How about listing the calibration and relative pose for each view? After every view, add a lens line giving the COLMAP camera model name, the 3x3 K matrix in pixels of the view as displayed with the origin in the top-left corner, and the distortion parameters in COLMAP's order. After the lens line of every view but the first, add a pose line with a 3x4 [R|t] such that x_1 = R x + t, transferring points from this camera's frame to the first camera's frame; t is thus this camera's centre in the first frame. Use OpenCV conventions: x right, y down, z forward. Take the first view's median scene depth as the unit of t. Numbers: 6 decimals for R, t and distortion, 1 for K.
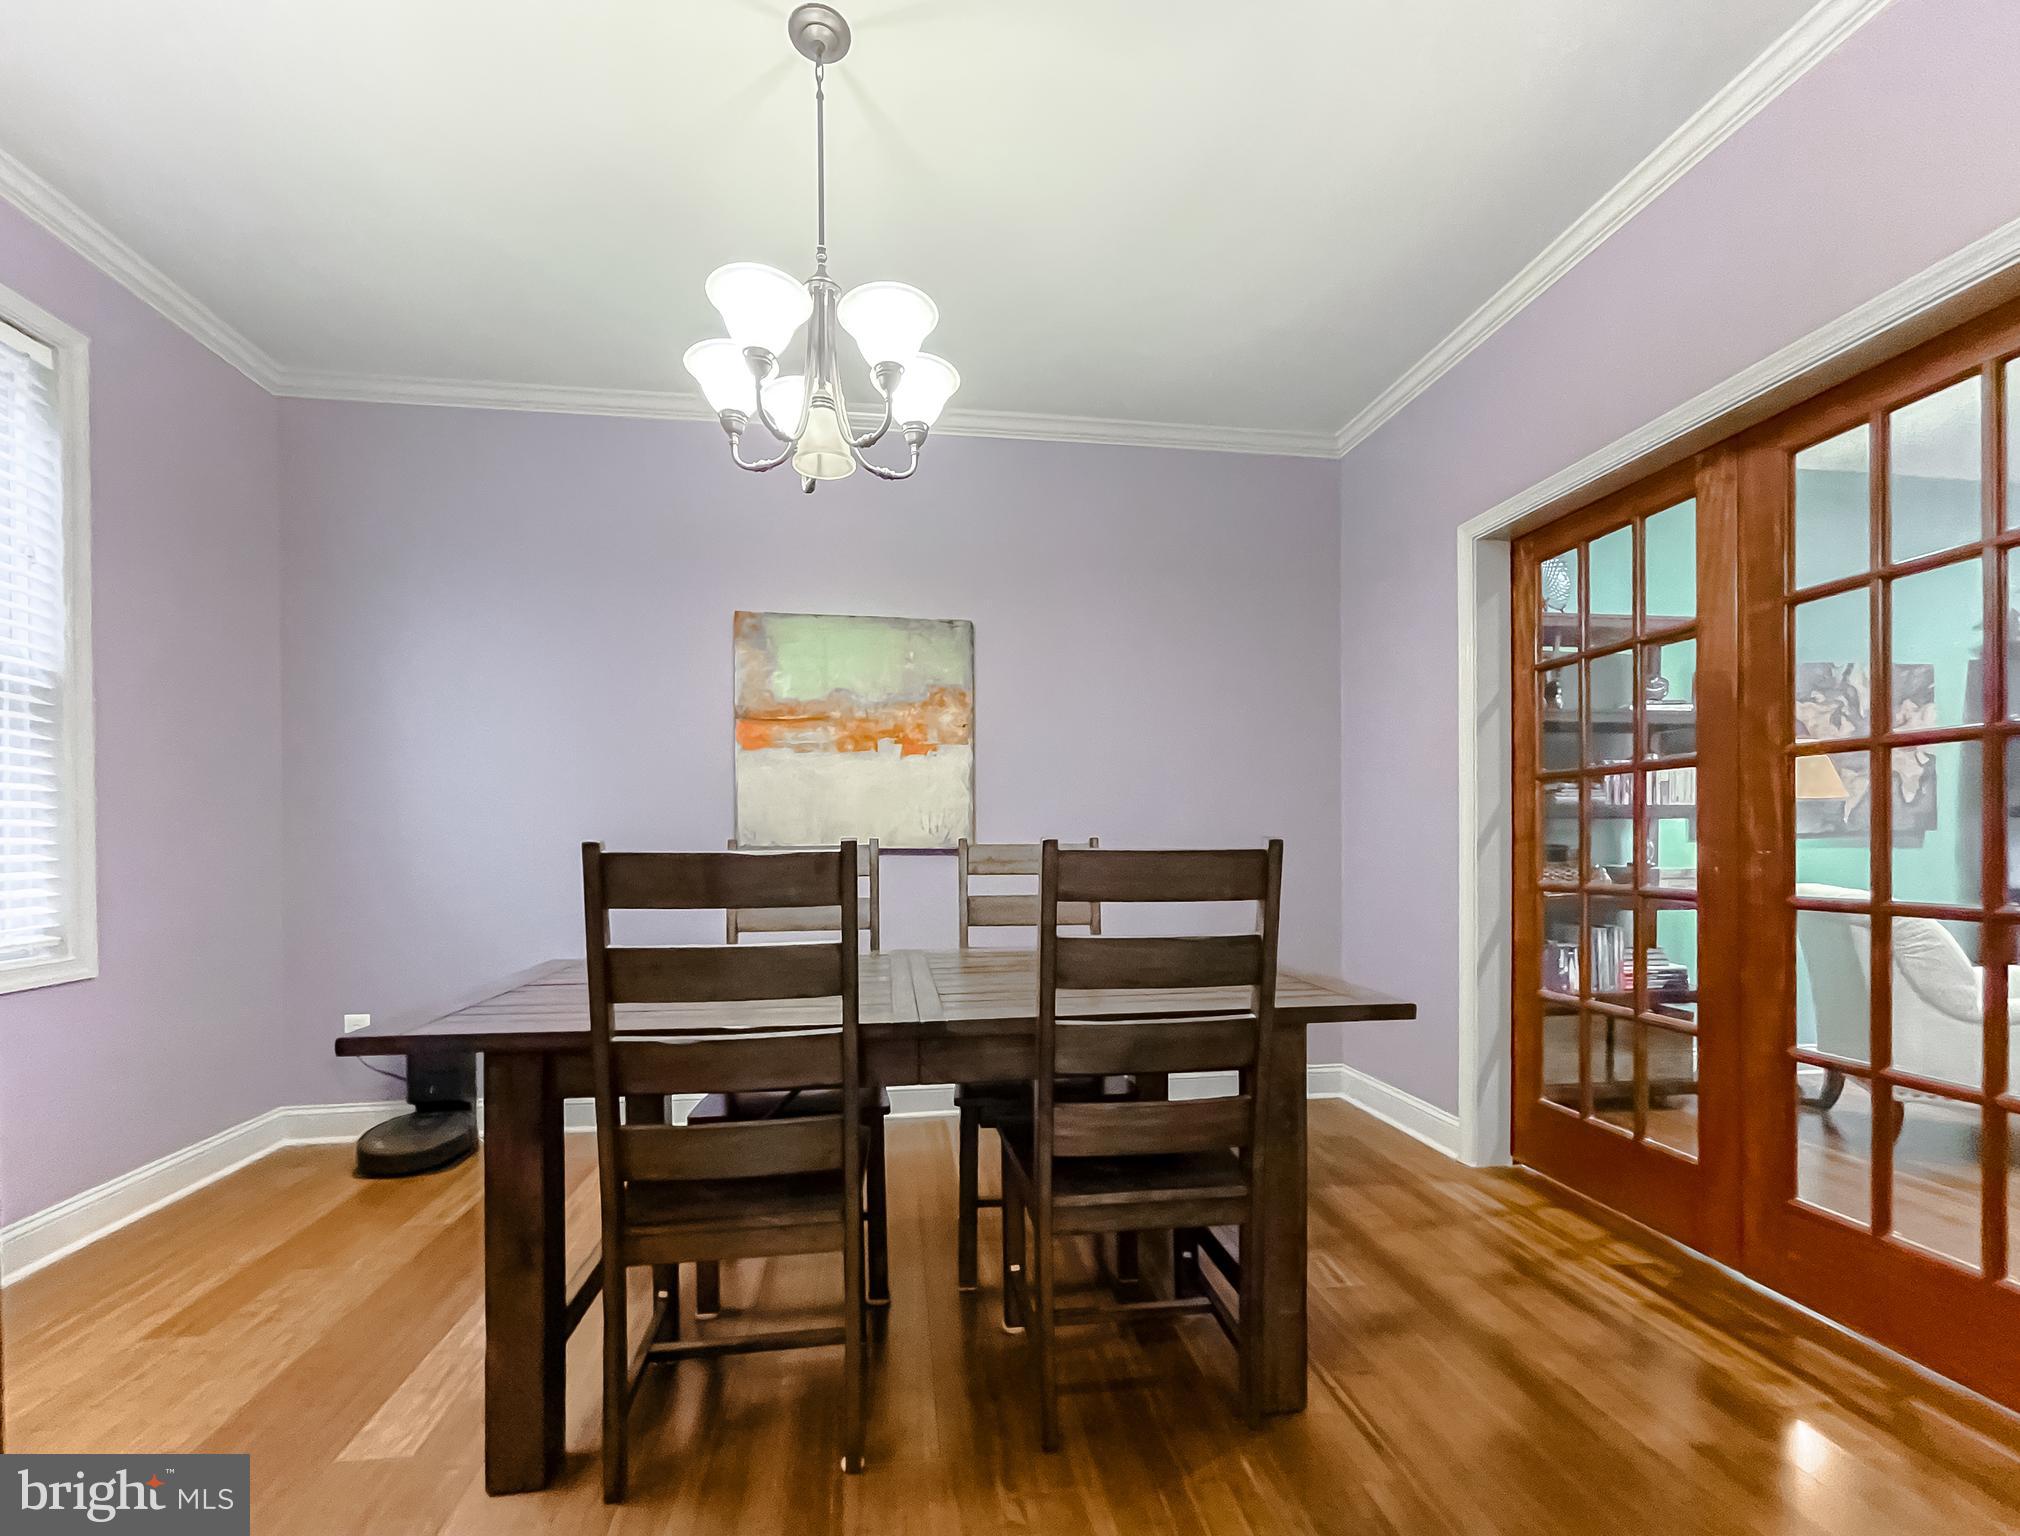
lens RADIAL K [[860.1, 0, 989.2], [0, 860.1, 842.0], [0, 0, 1]] dist [-0.000281, -0.000024]
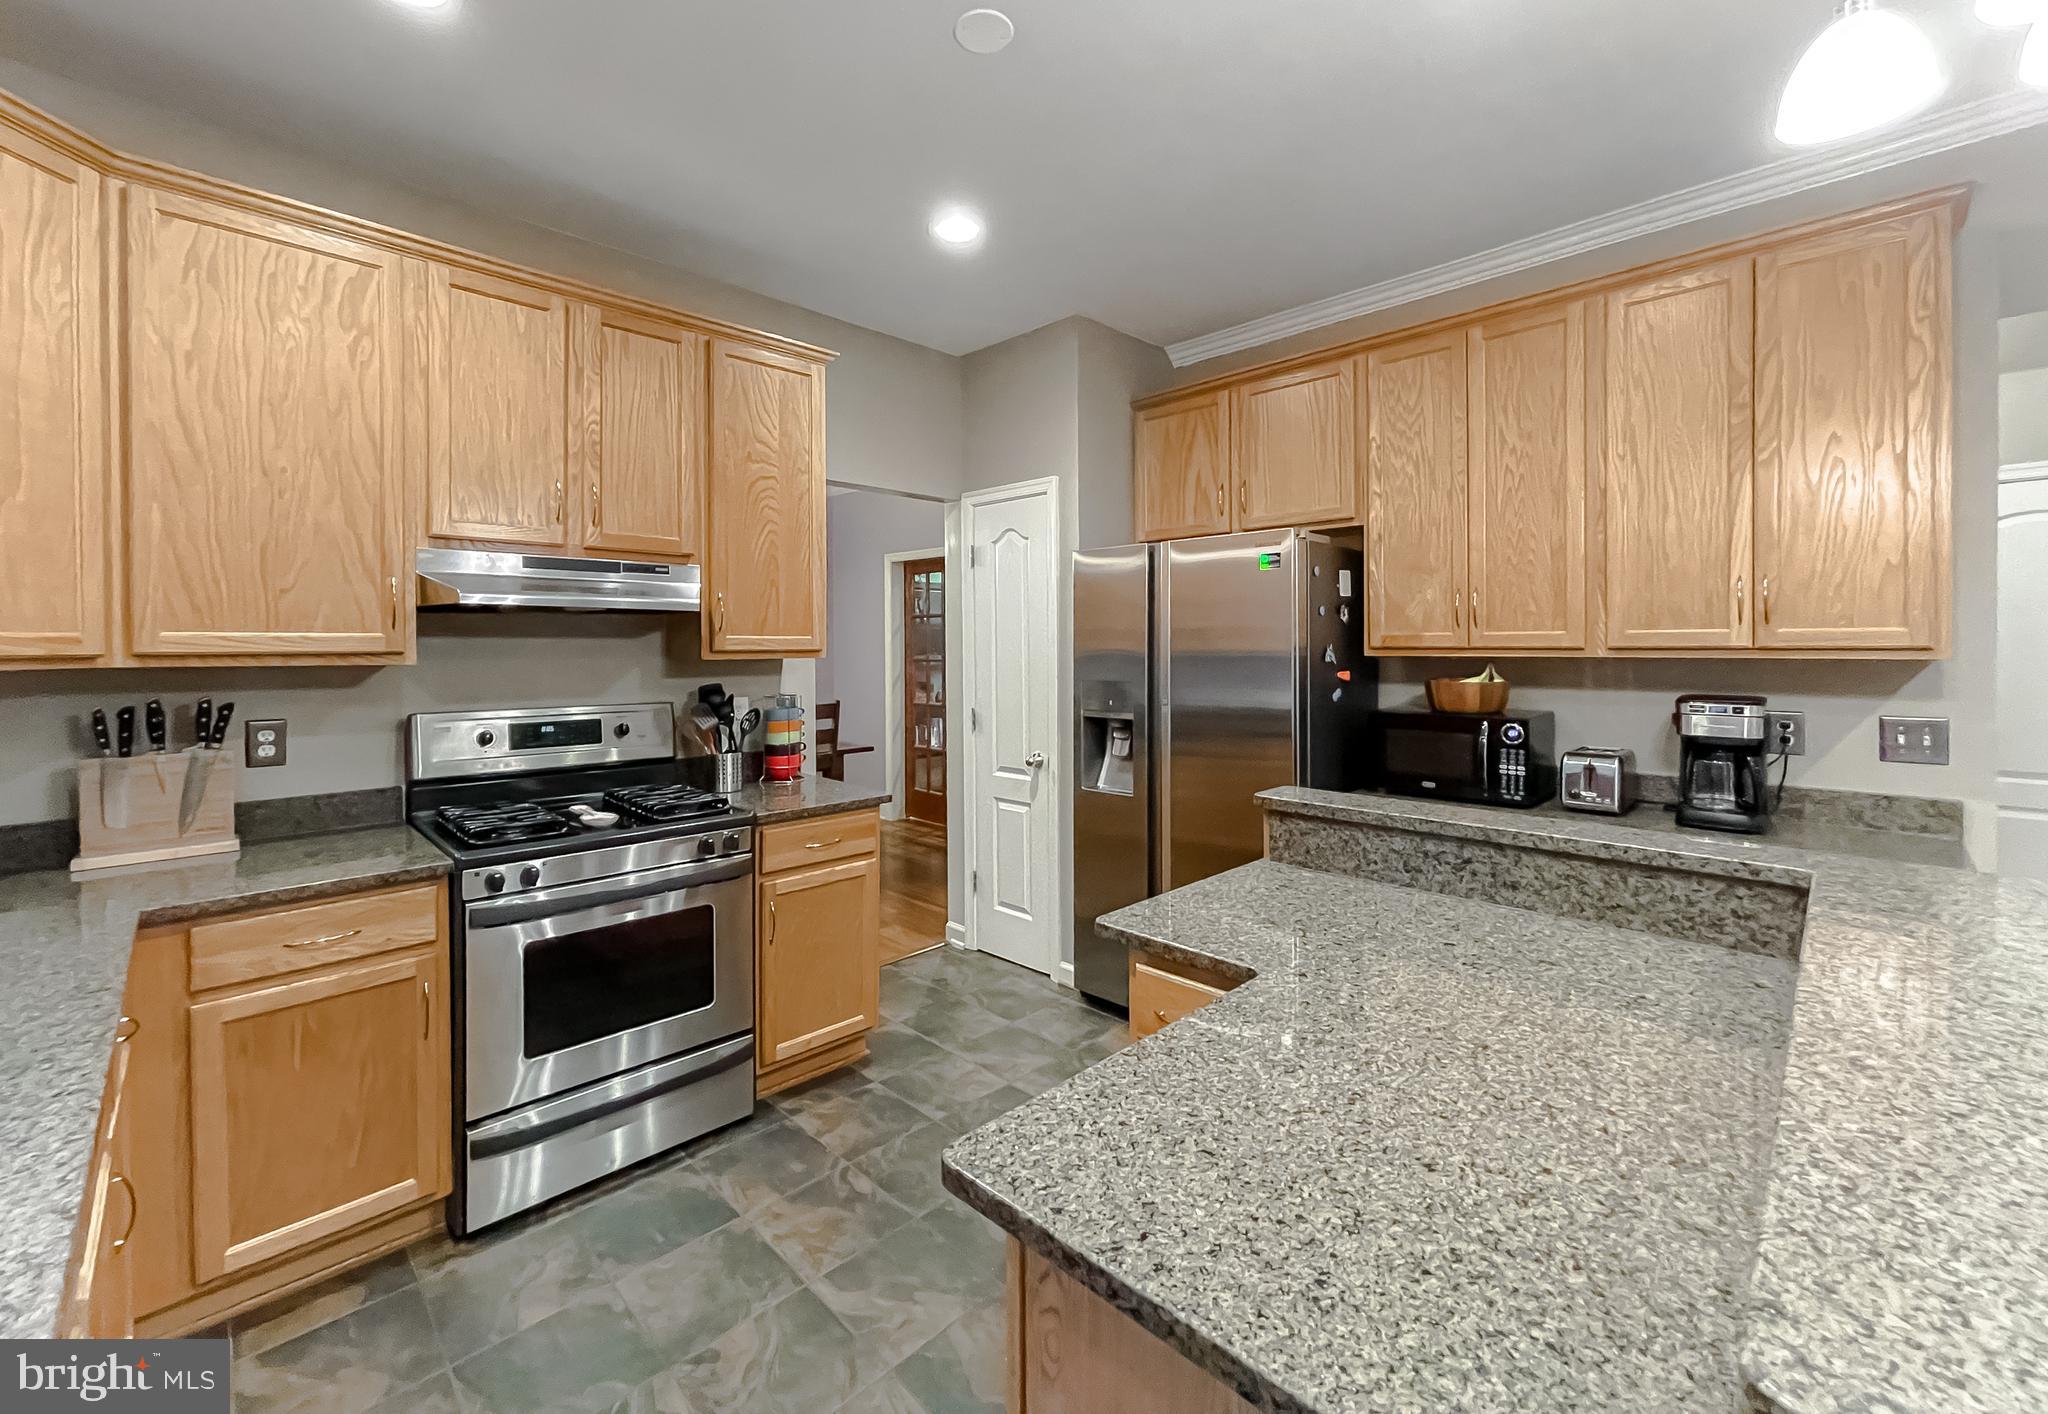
lens RADIAL K [[834.8, 0, 1008.5], [0, 834.8, 651.6], [0, 0, 1]] dist [-0.002118, 0.000291]
pose [[0.795777, -0.000820, 0.605589, -0.503361], [-0.004230, 0.999967, 0.006913, -0.098659], [-0.605575, -0.008062, 0.795747, -0.906572]]
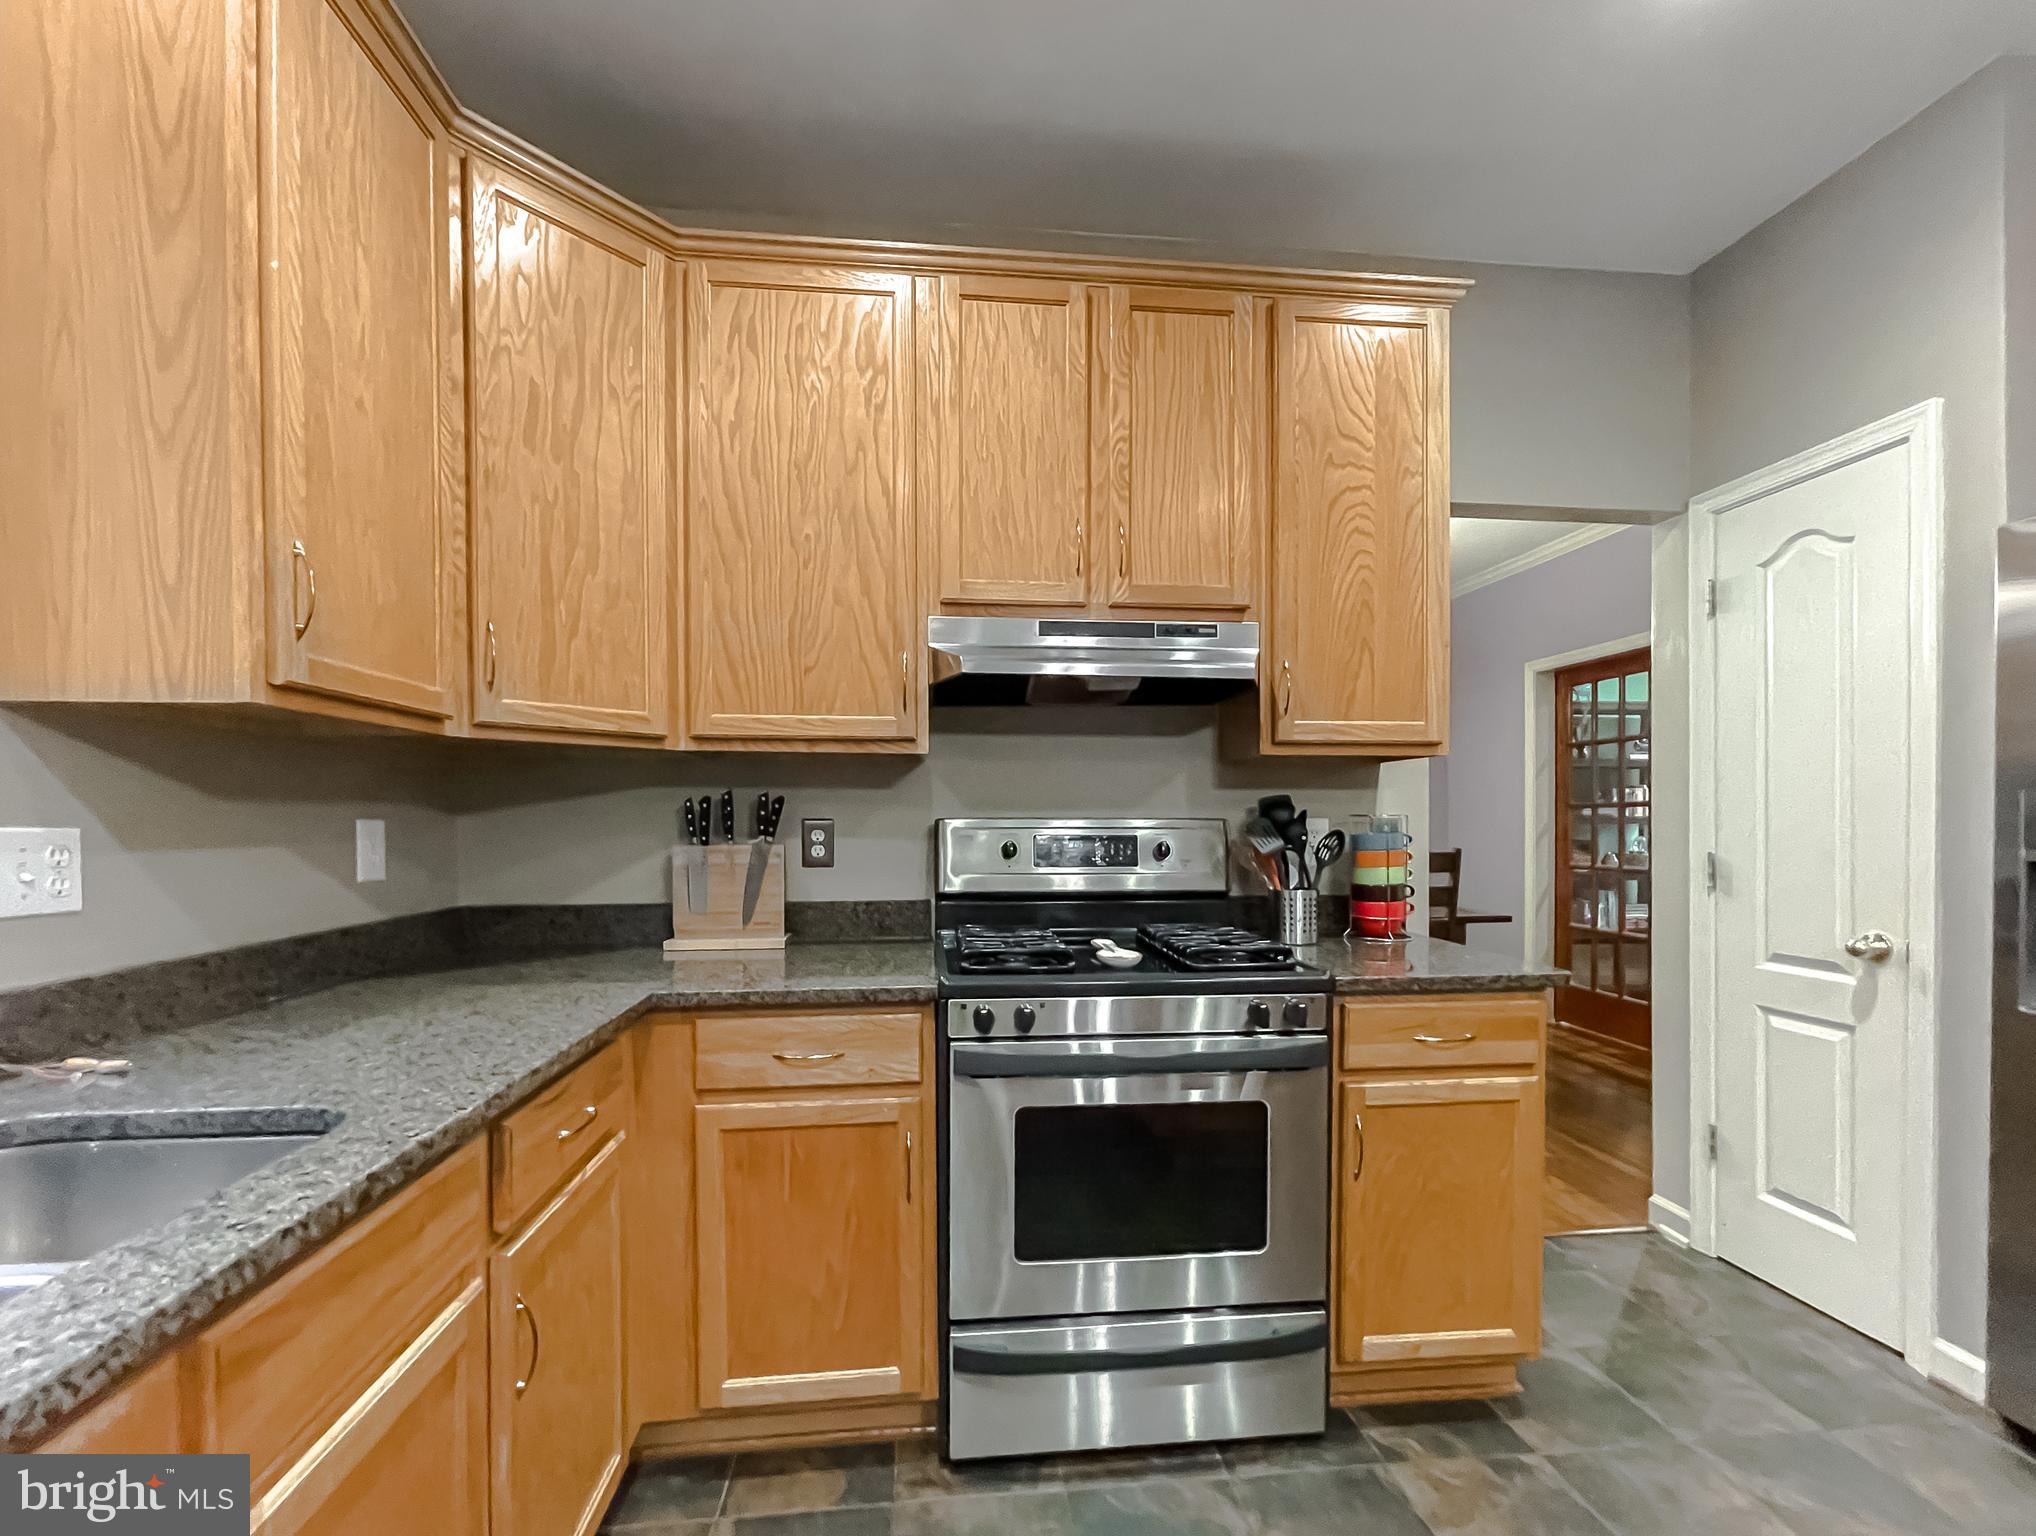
lens RADIAL K [[858.2, 0, 1011.7], [0, 858.2, 828.9], [0, 0, 1]] dist [-0.011584, 0.005907]
pose [[0.999767, 0.004161, -0.021203, -0.409018], [-0.003871, 0.999899, 0.013692, -0.039613], [0.021258, -0.013606, 0.999681, -0.679811]]
